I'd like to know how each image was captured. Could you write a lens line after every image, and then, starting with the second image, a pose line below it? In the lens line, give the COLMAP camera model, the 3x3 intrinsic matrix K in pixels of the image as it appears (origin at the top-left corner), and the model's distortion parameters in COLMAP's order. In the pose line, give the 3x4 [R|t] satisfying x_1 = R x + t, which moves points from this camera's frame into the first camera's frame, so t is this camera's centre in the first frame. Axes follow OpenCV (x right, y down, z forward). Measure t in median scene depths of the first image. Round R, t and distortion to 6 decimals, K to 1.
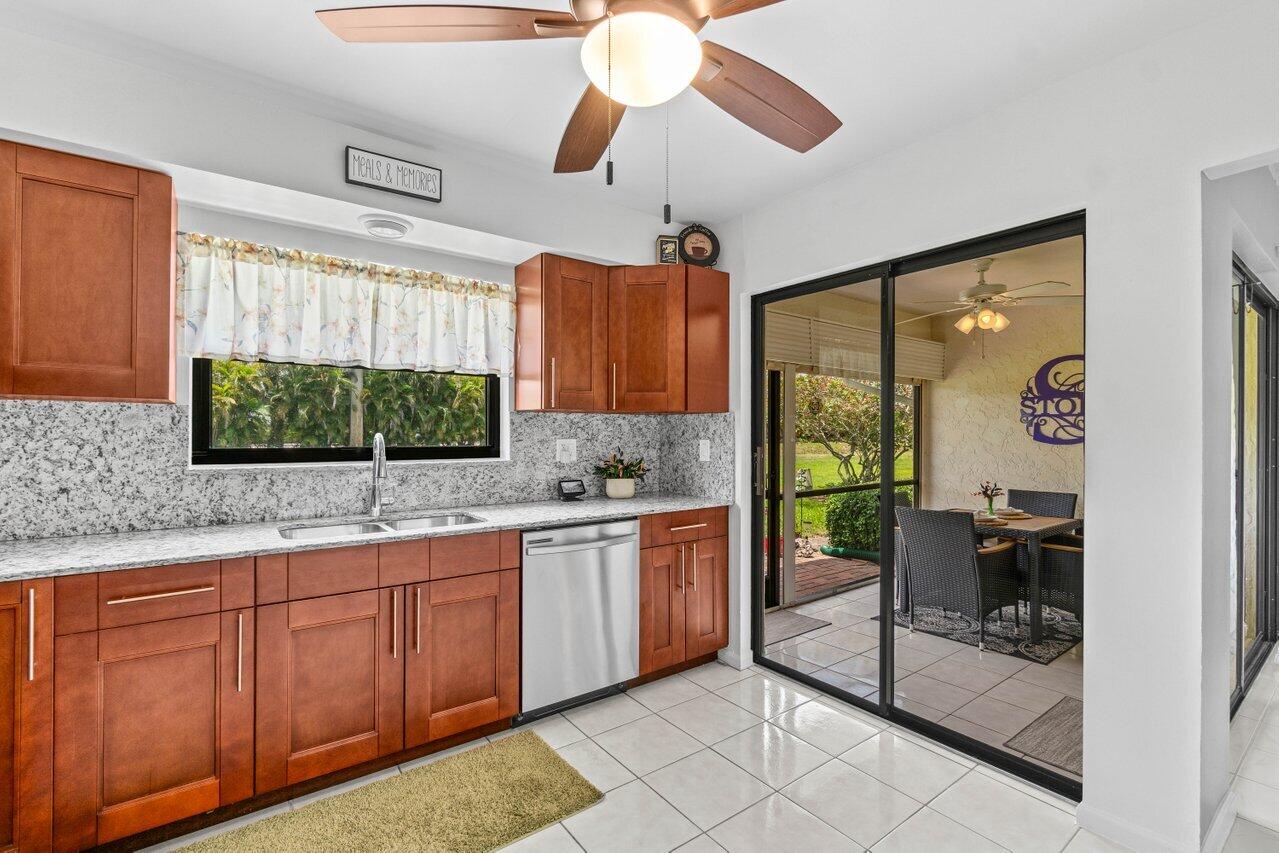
lens RADIAL K [[560.8, 0, 631.5], [0, 560.8, 428.6], [0, 0, 1]] dist [-0.001542, -0.000140]
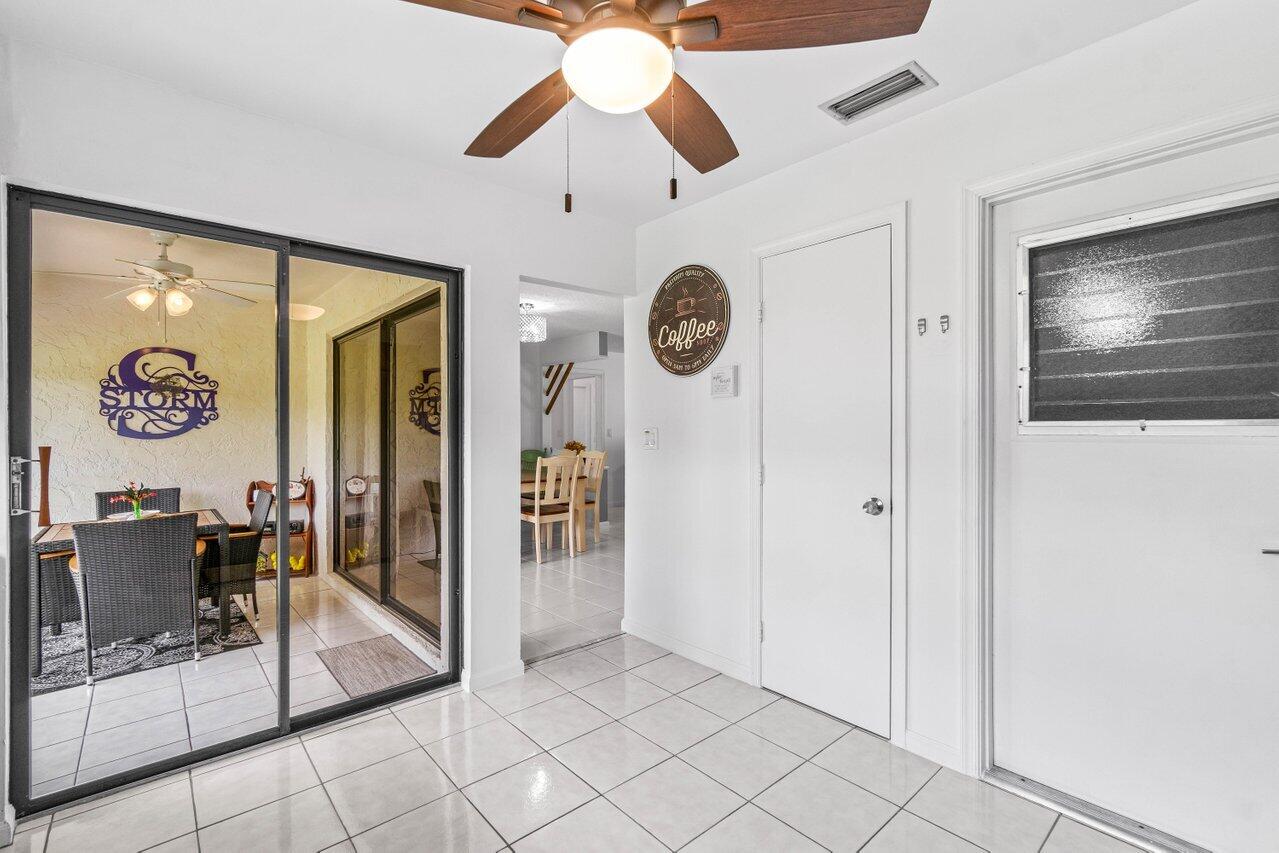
lens RADIAL K [[560.8, 0, 633.8], [0, 560.8, 425.3], [0, 0, 1]] dist [-0.001542, -0.000140]
pose [[-0.087850, 0.002205, 0.996131, -0.437880], [-0.001714, 0.999996, -0.002364, 0.009834], [-0.996132, -0.001915, -0.087846, 0.443146]]
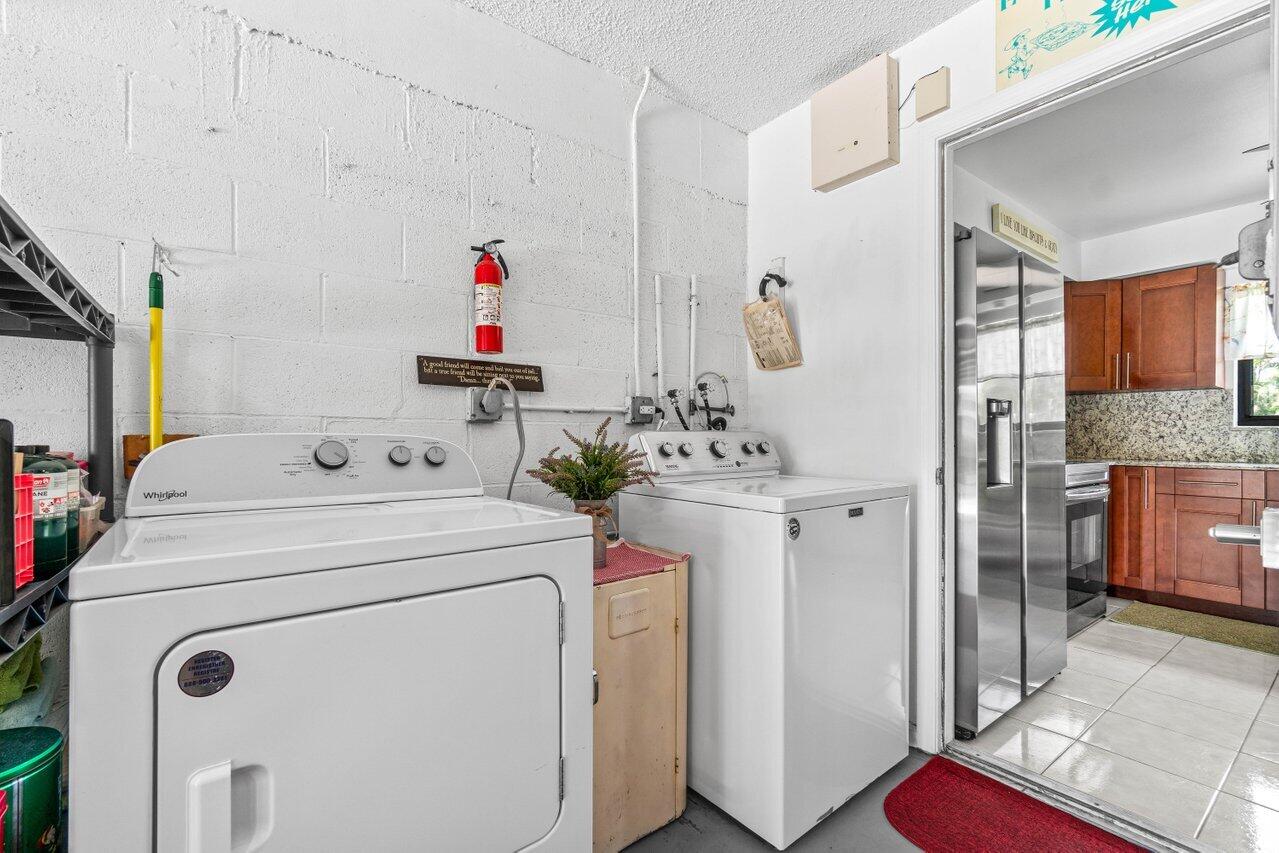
lens RADIAL K [[560.8, 0, 632.3], [0, 560.8, 439.4], [0, 0, 1]] dist [-0.001542, -0.000140]
pose [[0.006994, 0.002407, -0.999973, 0.652091], [0.005444, 0.999982, 0.002445, 0.071291], [0.999961, -0.005461, 0.006981, -0.605575]]
